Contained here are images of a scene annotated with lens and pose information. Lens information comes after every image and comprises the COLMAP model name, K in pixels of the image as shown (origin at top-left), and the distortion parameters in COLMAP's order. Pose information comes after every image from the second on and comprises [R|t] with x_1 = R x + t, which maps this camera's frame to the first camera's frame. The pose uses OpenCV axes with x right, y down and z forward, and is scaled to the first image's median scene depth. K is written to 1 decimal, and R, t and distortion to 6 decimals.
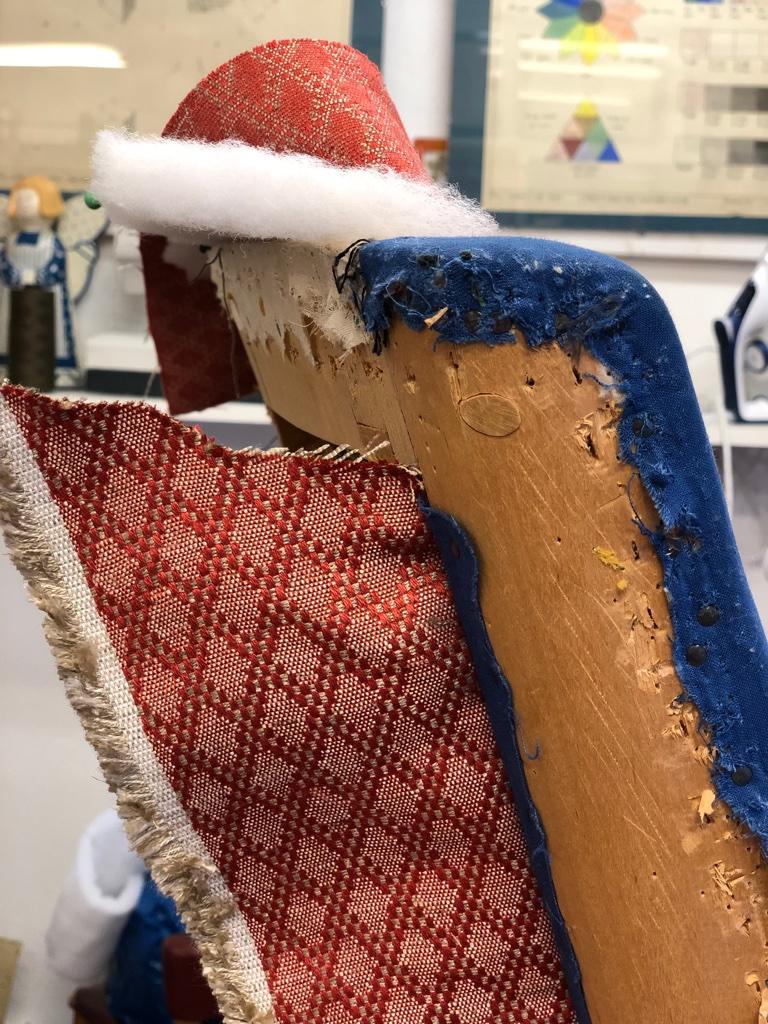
lens RADIAL K [[1573.5, 0, 384.0], [0, 1573.5, 512.0], [0, 0, 1]] dist [0.167416, -0.851110]
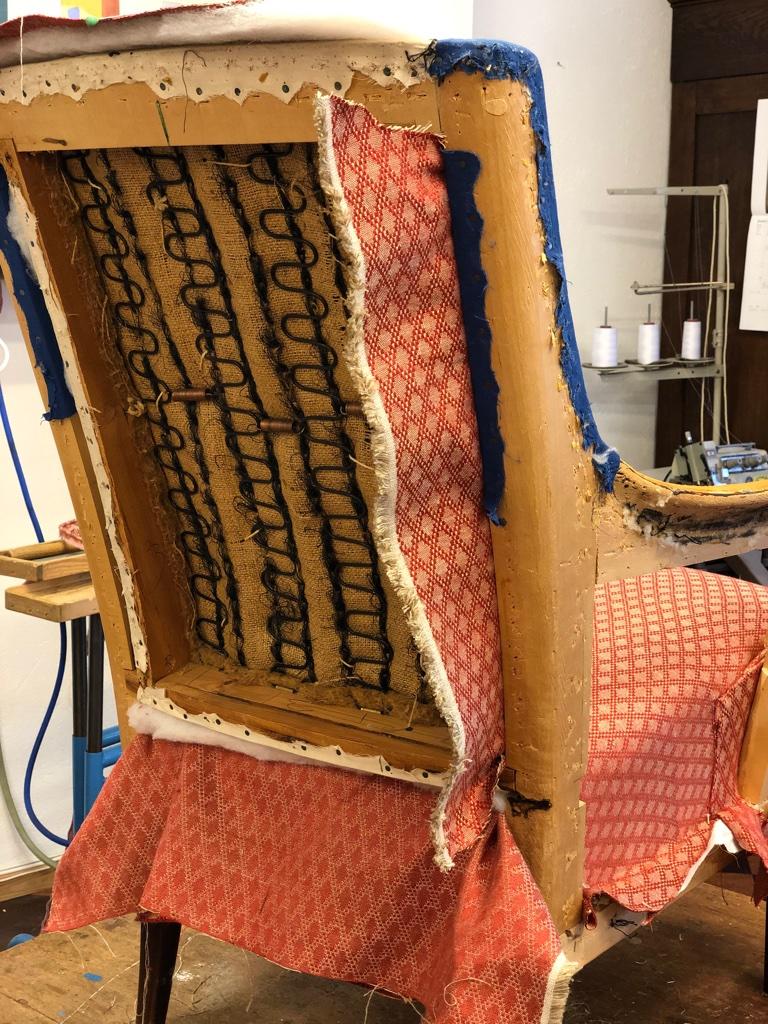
lens RADIAL K [[1573.5, 0, 384.0], [0, 1573.5, 512.0], [0, 0, 1]] dist [0.167416, -0.851110]
pose [[0.724648, -0.153857, 0.671725, -1.799973], [0.108660, 0.988075, 0.109096, 0.275424], [-0.680499, -0.006066, 0.732724, -0.771094]]
